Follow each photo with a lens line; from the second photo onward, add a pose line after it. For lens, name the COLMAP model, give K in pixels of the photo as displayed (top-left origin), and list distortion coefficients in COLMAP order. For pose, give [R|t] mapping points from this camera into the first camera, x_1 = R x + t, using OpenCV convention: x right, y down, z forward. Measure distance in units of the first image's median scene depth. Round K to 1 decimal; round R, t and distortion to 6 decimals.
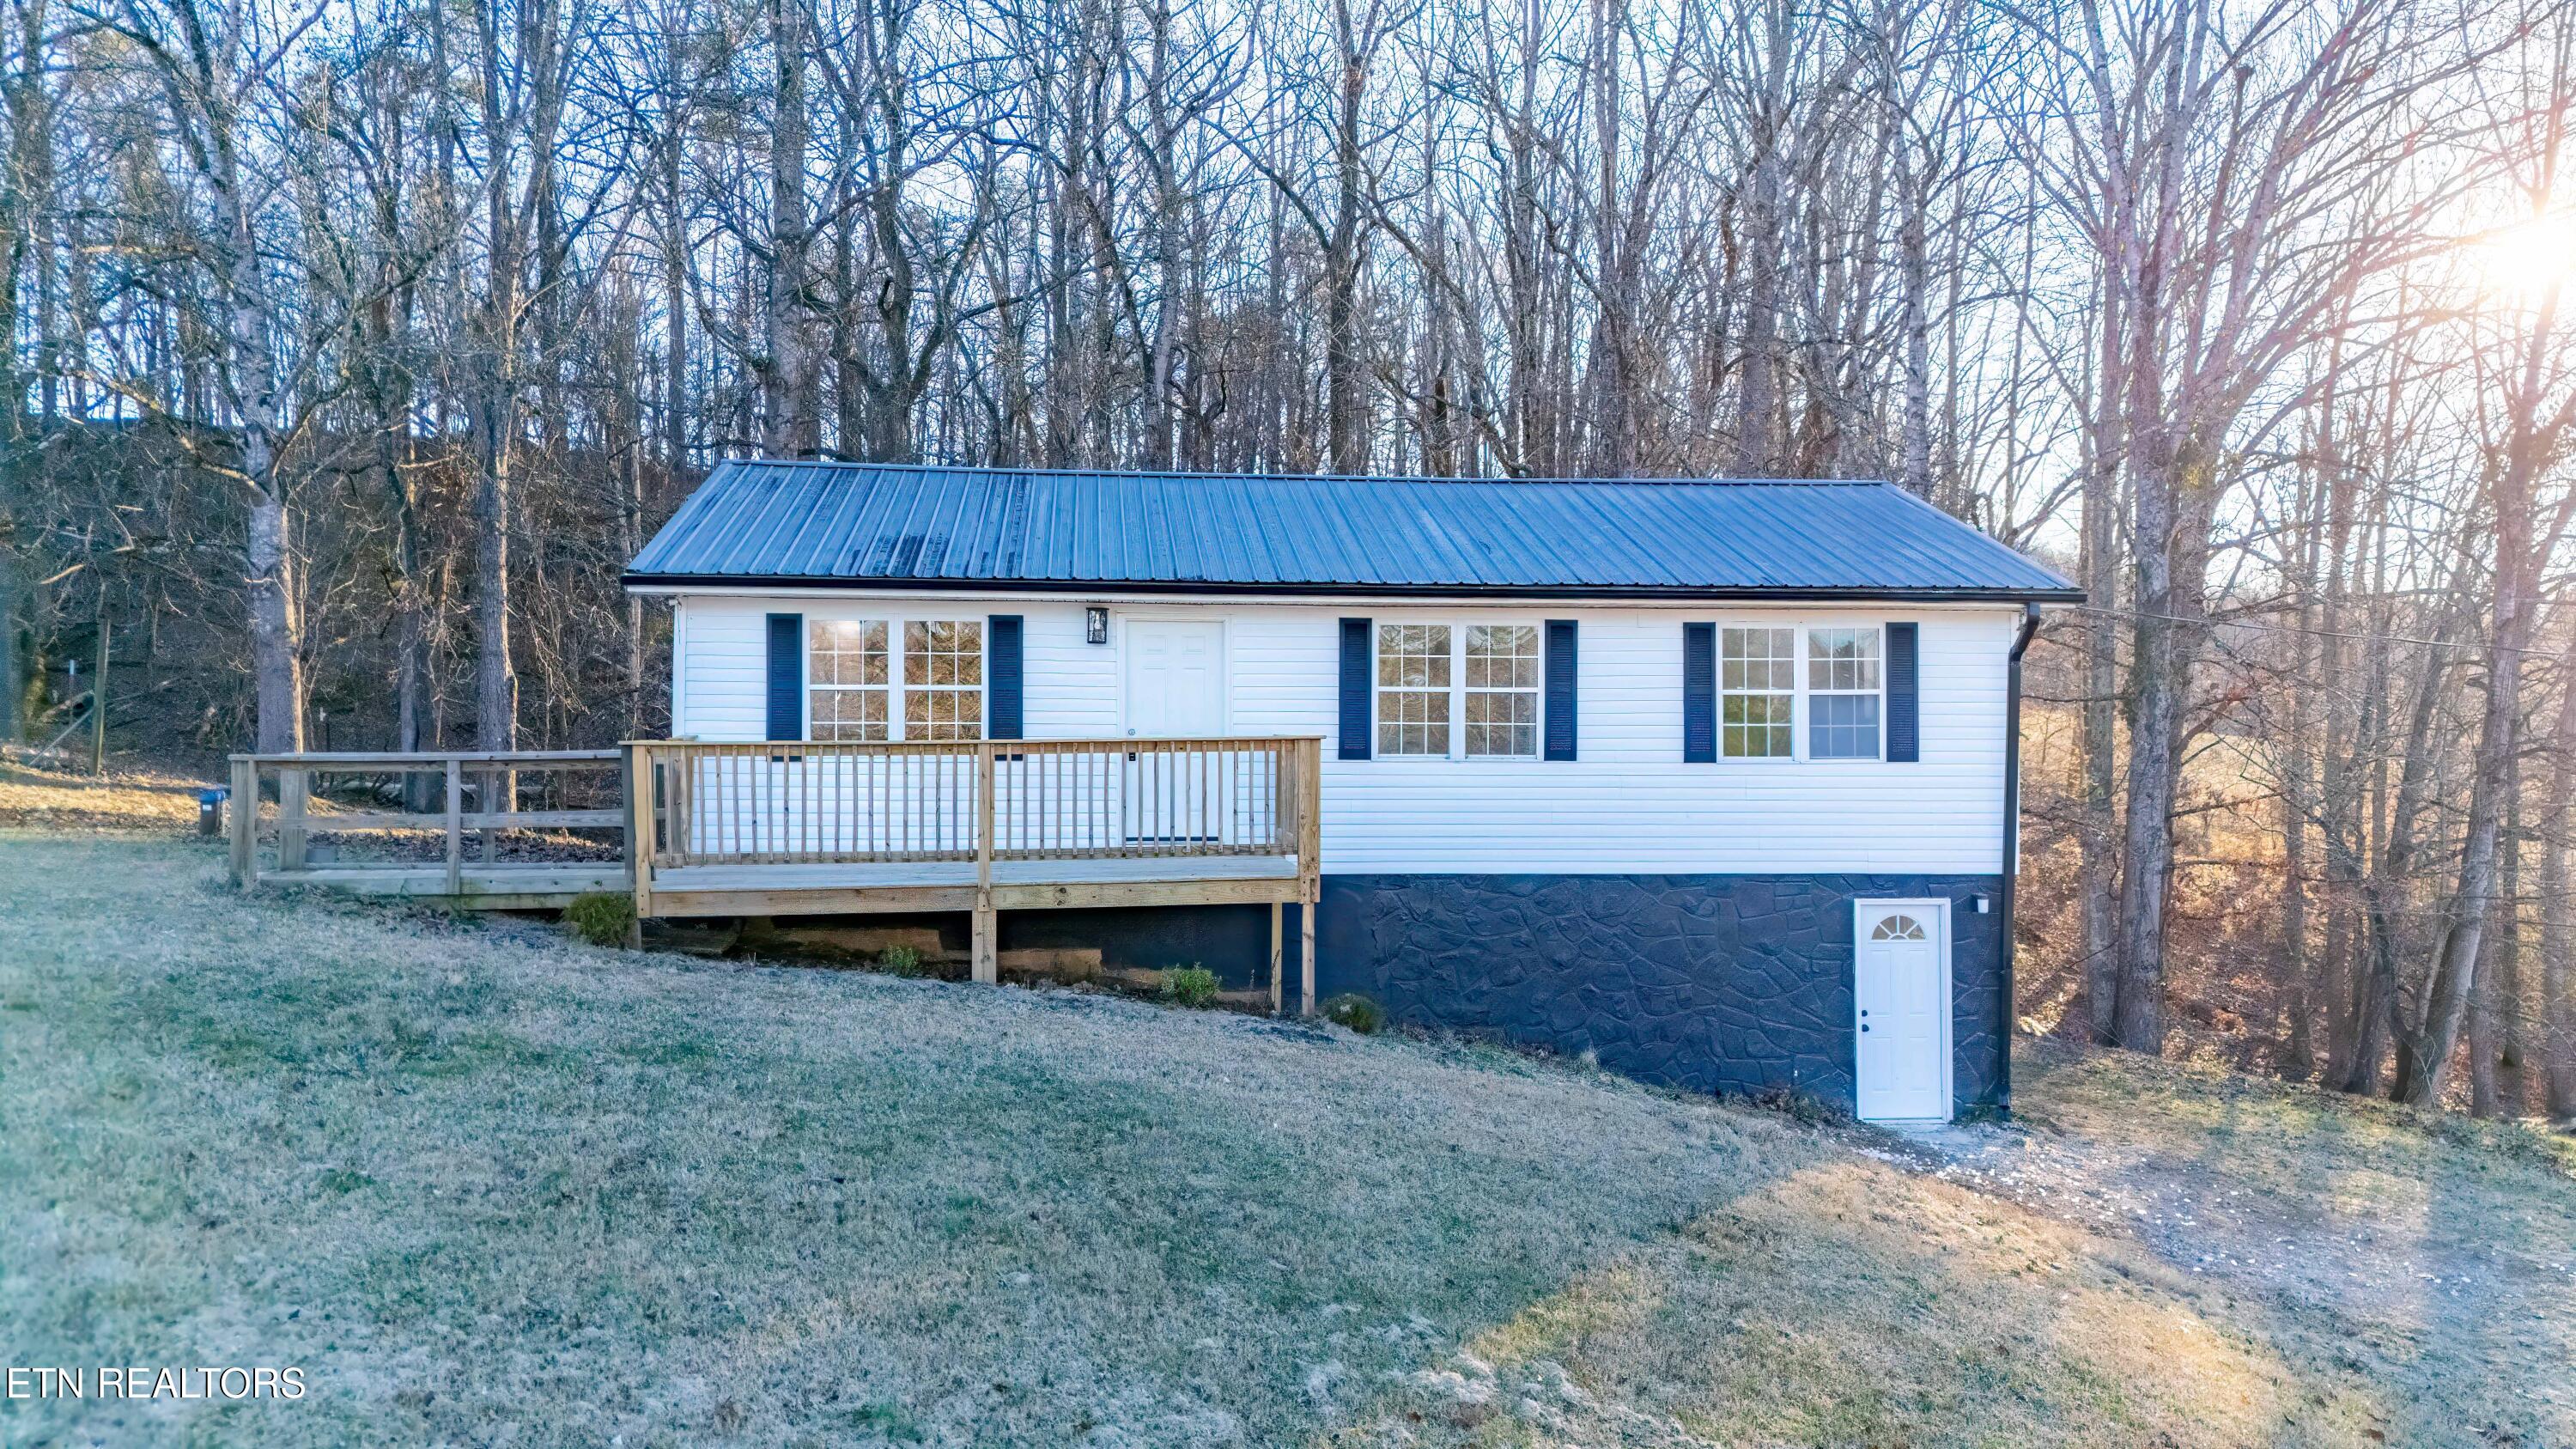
lens RADIAL K [[1988.0, 0, 1303.0], [0, 1988.0, 696.4], [0, 0, 1]] dist [0.043892, -0.004252]
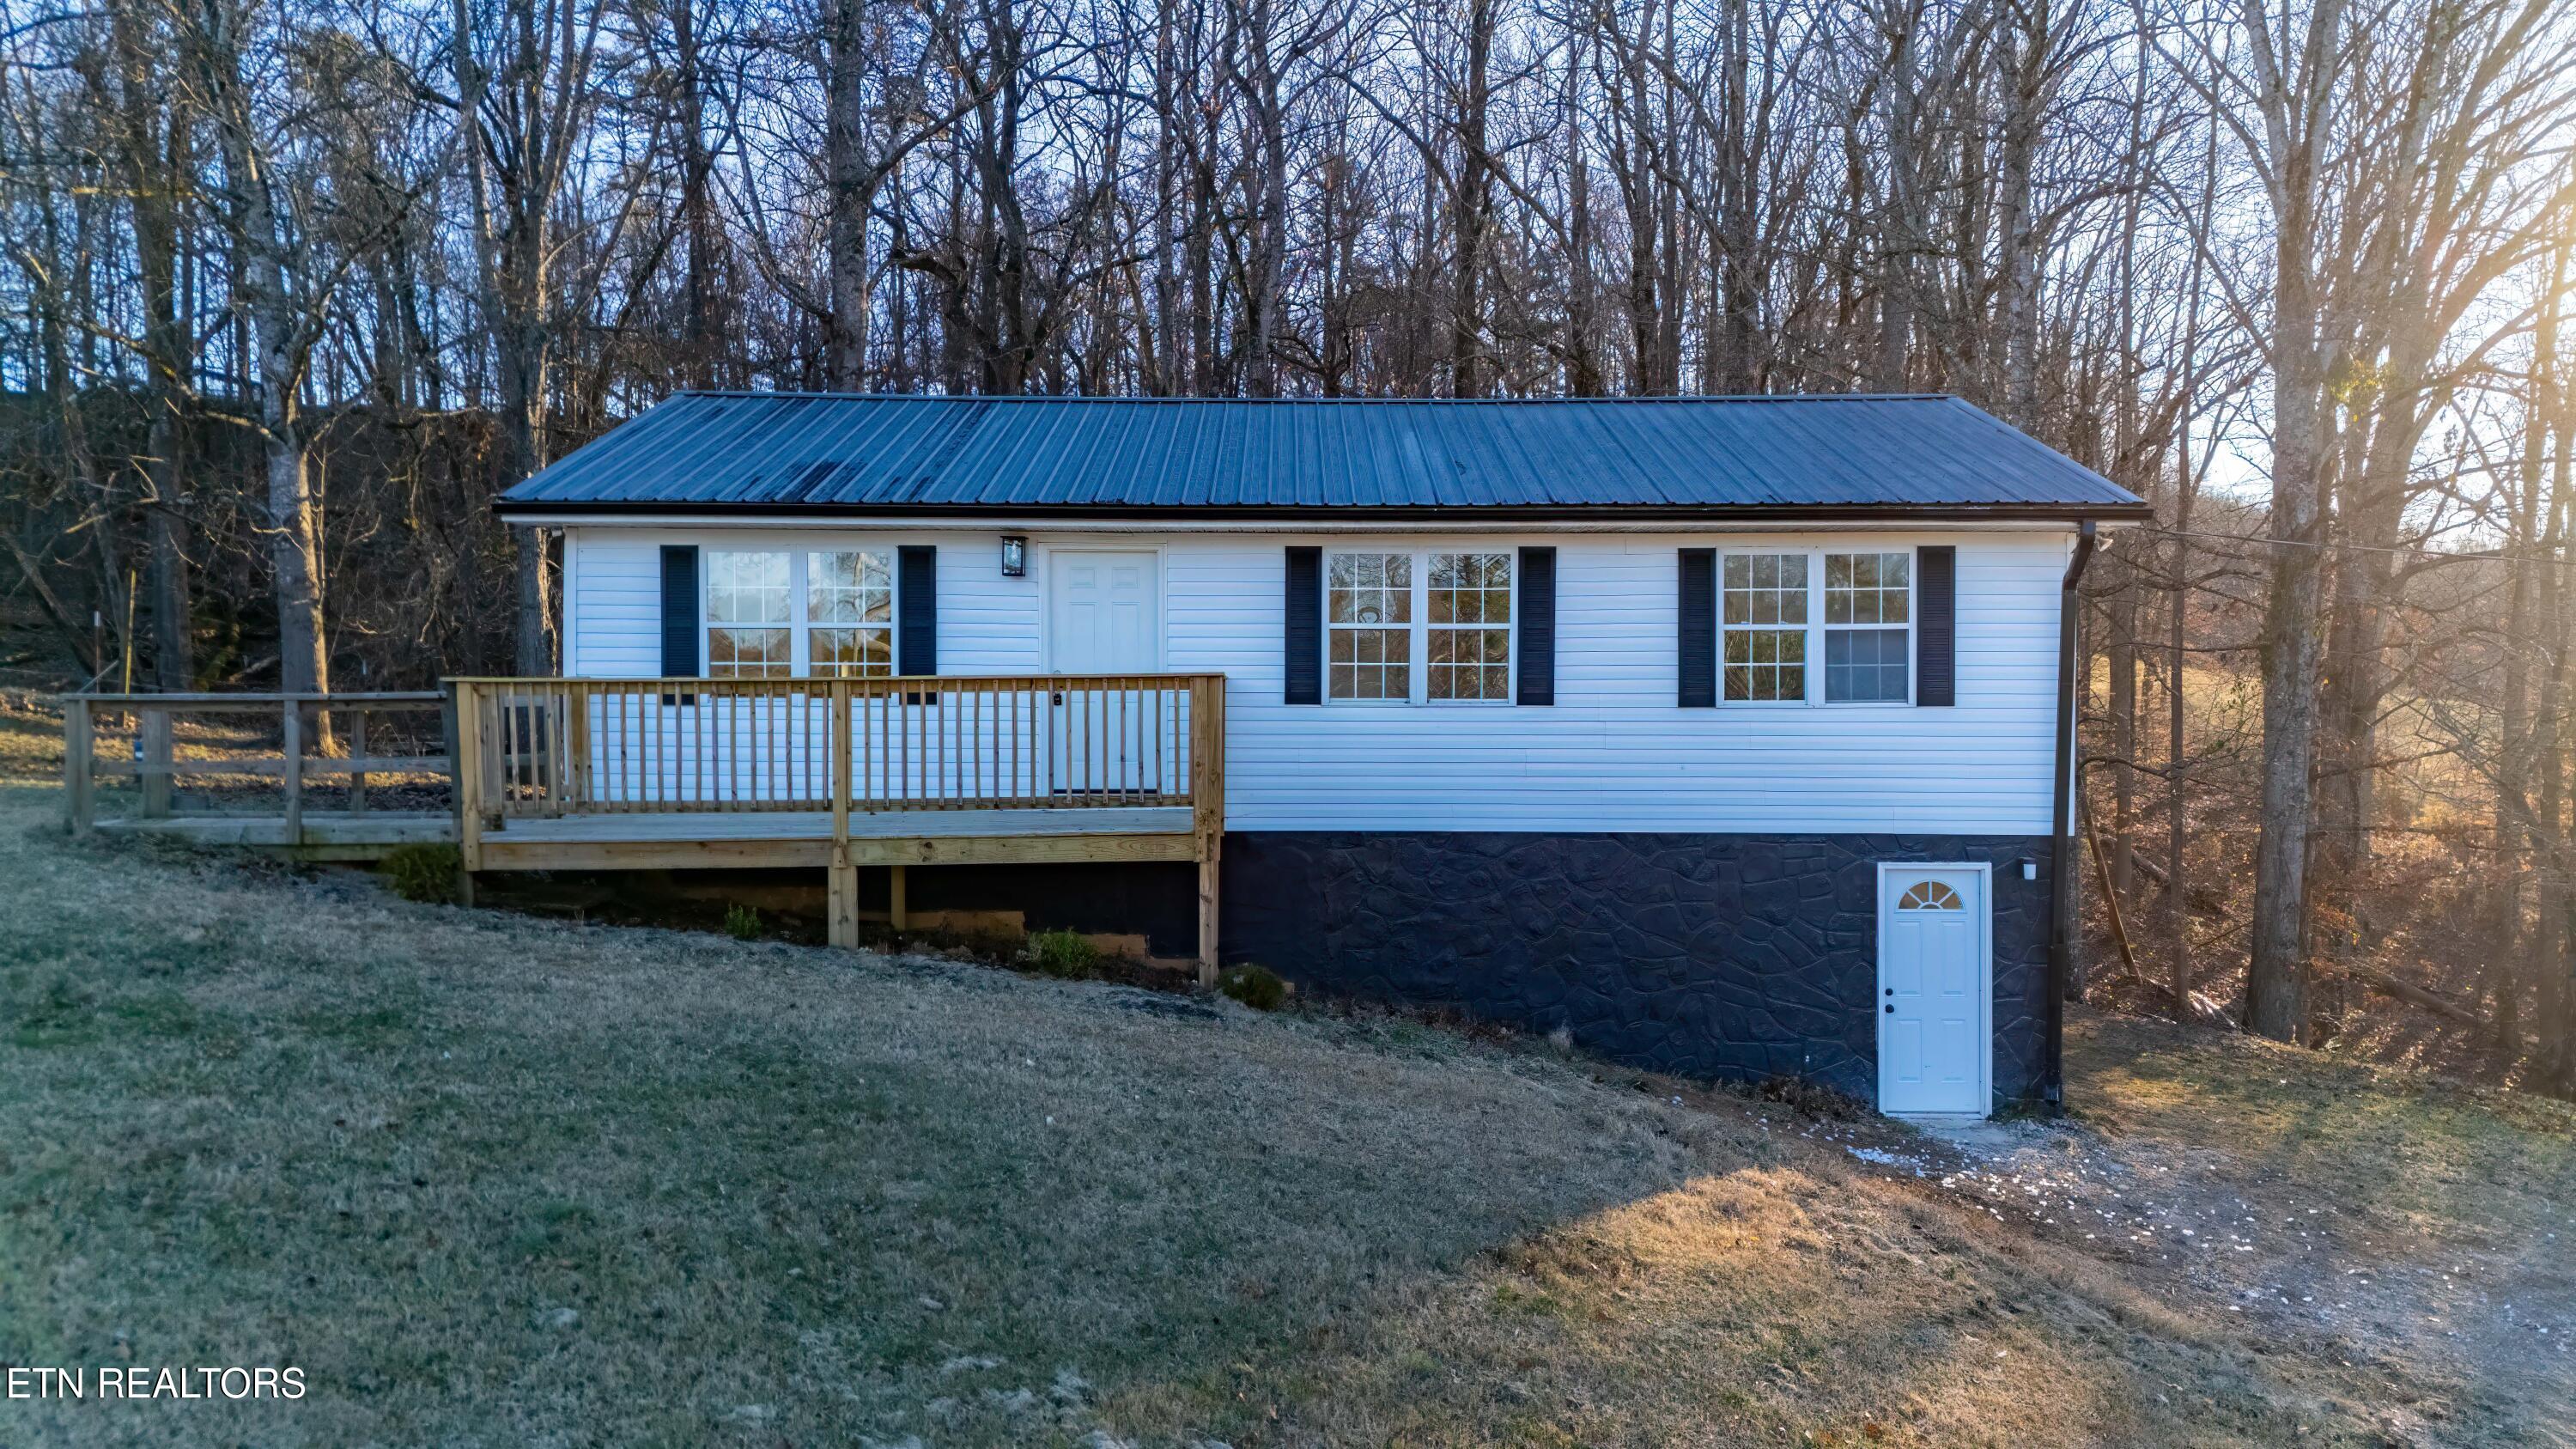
lens RADIAL K [[1937.0, 0, 1288.0], [0, 1937.0, 724.5], [0, 0, 1]] dist [0.036377, -0.000753]
pose [[0.994000, -0.000034, -0.109380, 0.115382], [0.003251, 0.999567, 0.029228, 0.015501], [0.109332, -0.029408, 0.993570, 0.127986]]
